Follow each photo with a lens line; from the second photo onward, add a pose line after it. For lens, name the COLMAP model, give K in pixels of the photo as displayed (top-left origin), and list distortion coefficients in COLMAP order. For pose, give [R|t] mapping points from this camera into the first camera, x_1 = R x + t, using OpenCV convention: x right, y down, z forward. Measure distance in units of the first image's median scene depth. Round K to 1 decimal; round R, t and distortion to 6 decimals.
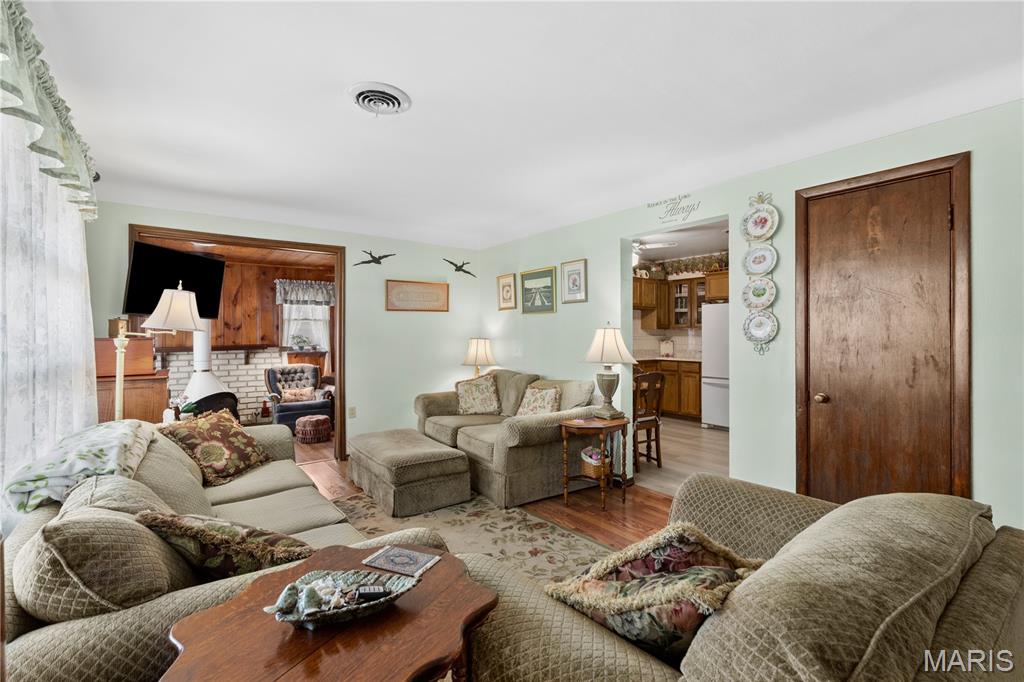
lens RADIAL K [[461.4, 0, 514.9], [0, 461.4, 334.9], [0, 0, 1]] dist [0.003657, 0.000216]
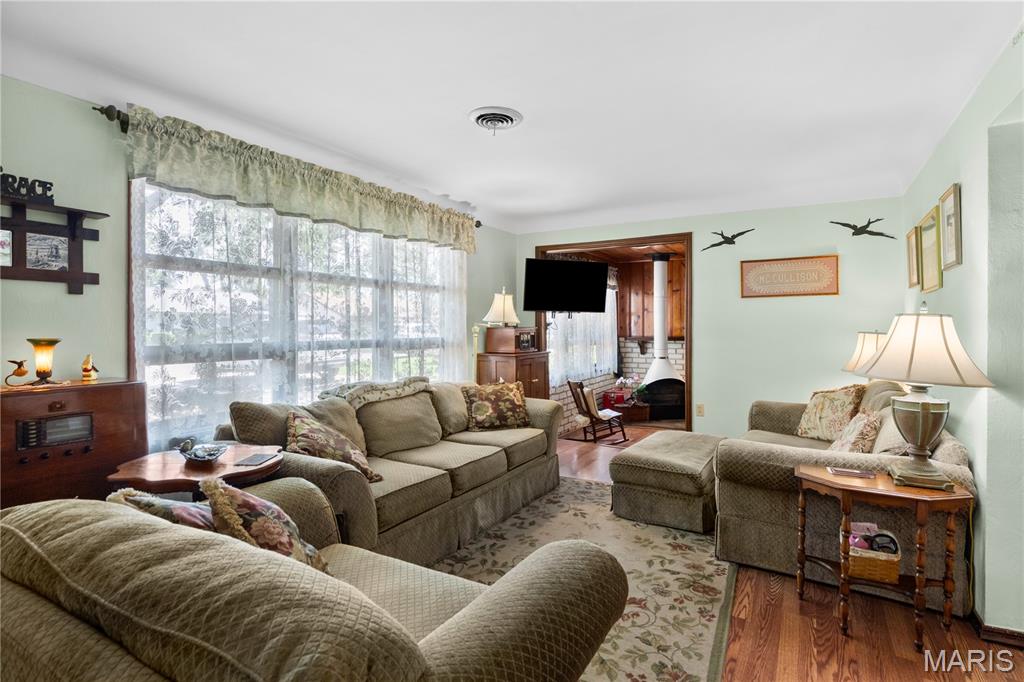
lens RADIAL K [[497.9, 0, 516.5], [0, 497.9, 333.6], [0, 0, 1]] dist [-0.001166, -0.000506]
pose [[0.389684, 0.016115, -0.920808, 0.607926], [-0.003737, 0.999866, 0.015917, 0.000025], [0.920941, -0.002761, 0.389692, 0.396154]]
